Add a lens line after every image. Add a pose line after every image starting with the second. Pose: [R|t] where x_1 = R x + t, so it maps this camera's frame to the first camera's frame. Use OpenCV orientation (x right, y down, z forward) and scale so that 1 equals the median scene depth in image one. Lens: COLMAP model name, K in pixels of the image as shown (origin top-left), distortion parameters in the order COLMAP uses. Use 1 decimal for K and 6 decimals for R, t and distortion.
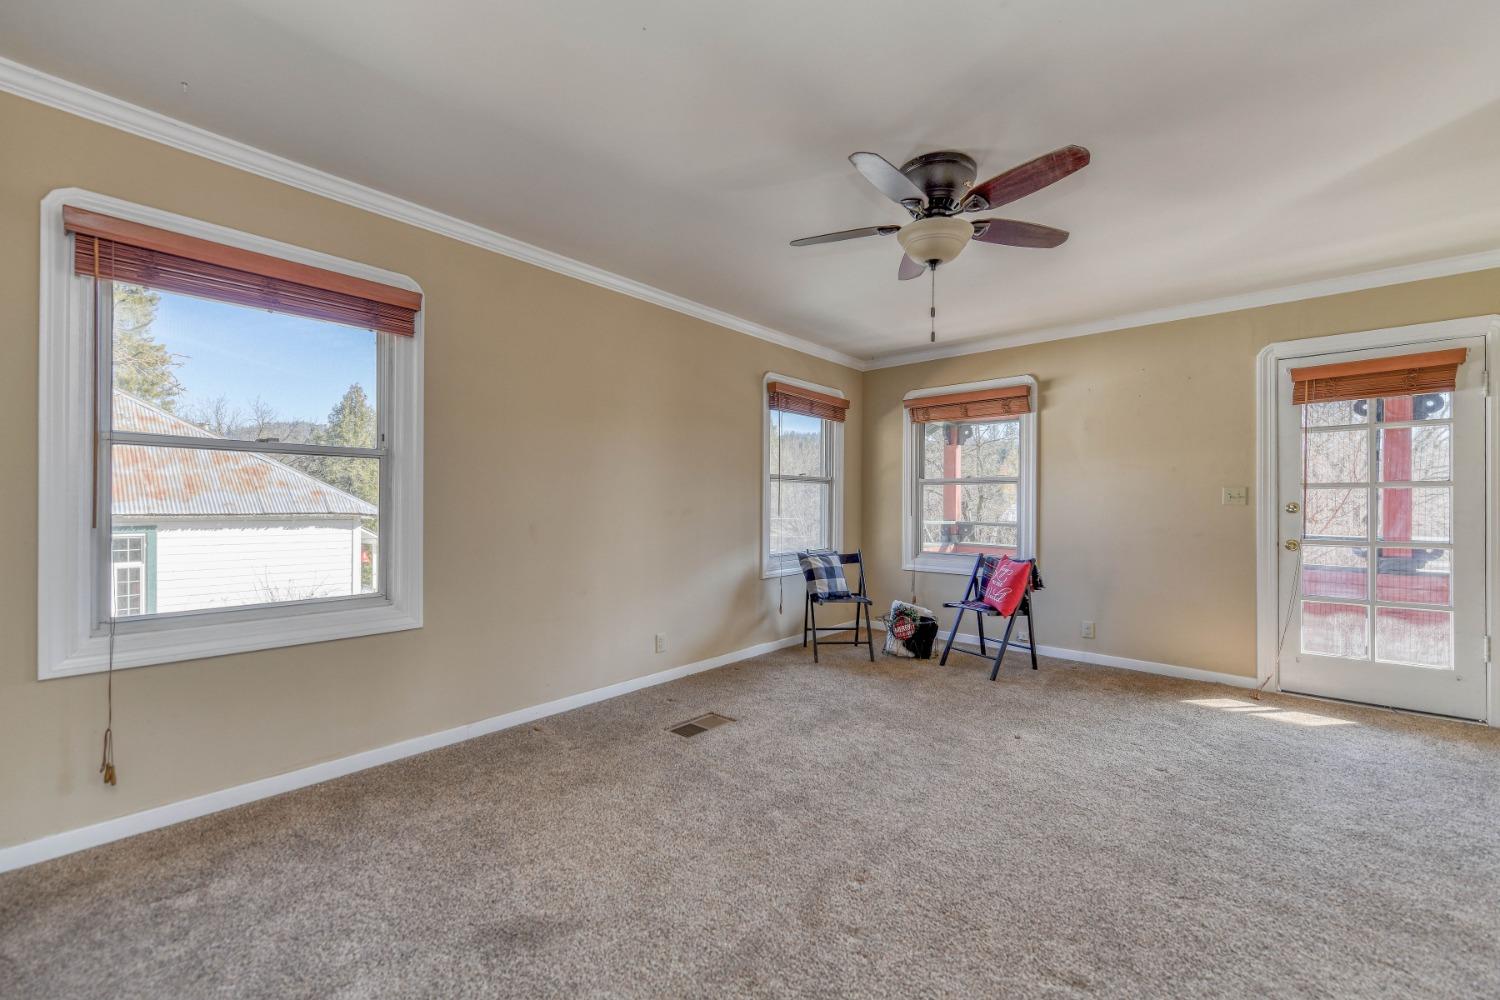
lens RADIAL K [[595.9, 0, 759.4], [0, 595.9, 500.1], [0, 0, 1]] dist [0.002272, -0.000283]
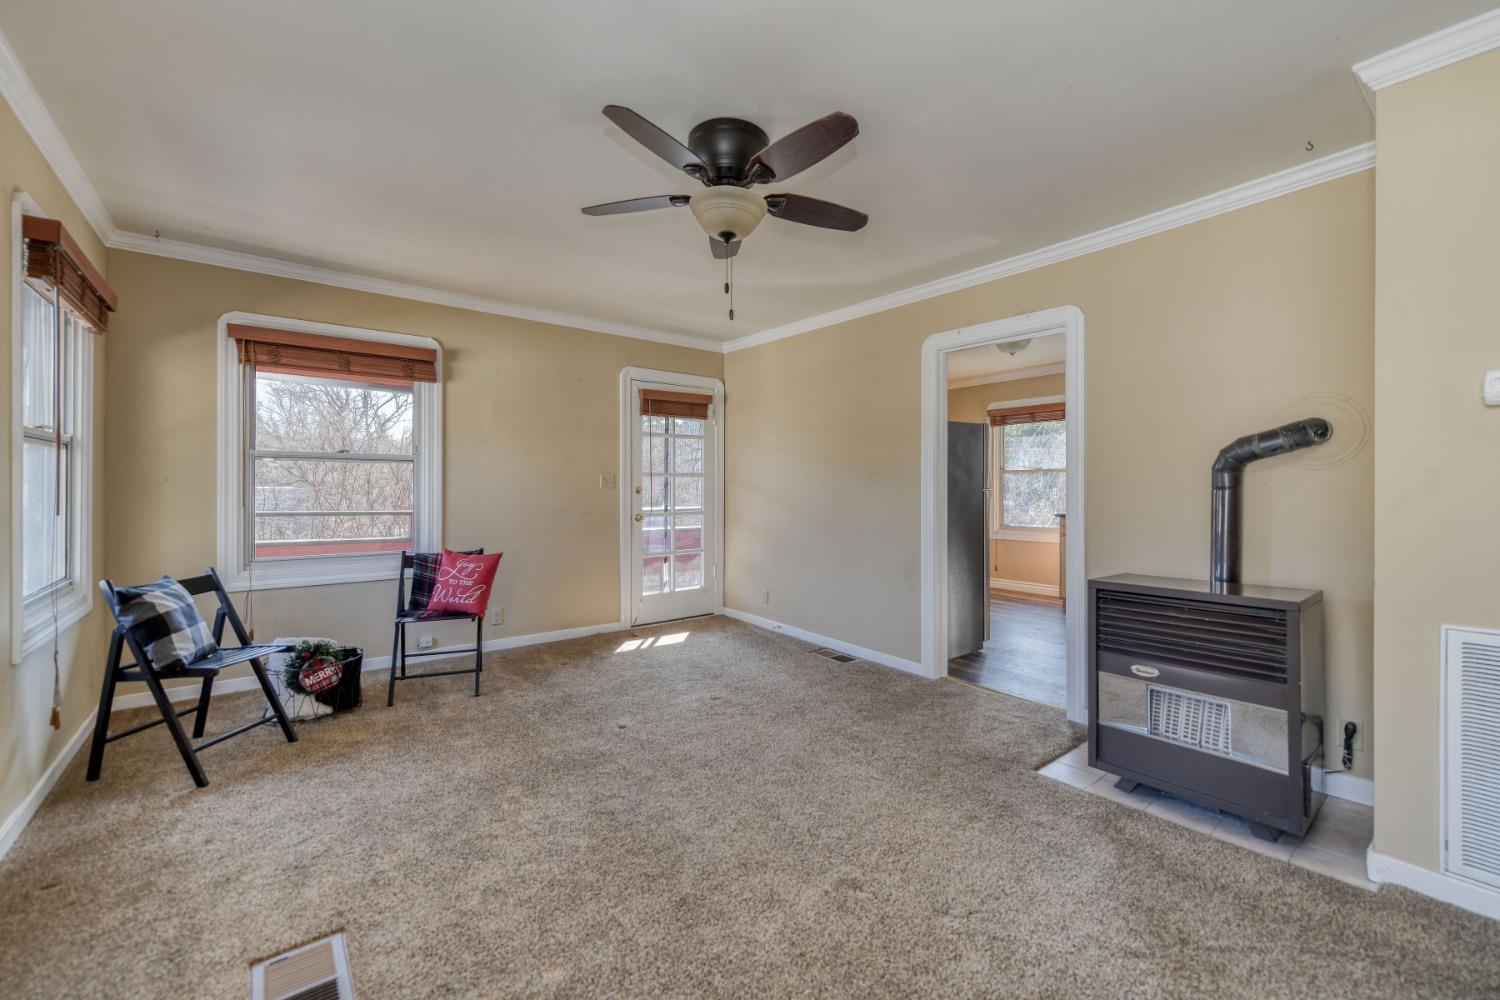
lens RADIAL K [[594.9, 0, 752.1], [0, 594.9, 485.1], [0, 0, 1]] dist [0.000485, -0.000193]
pose [[0.192671, -0.000340, 0.981263, -0.348050], [-0.007706, 0.999969, 0.001859, -0.003039], [-0.981233, -0.007920, 0.192662, 0.431981]]
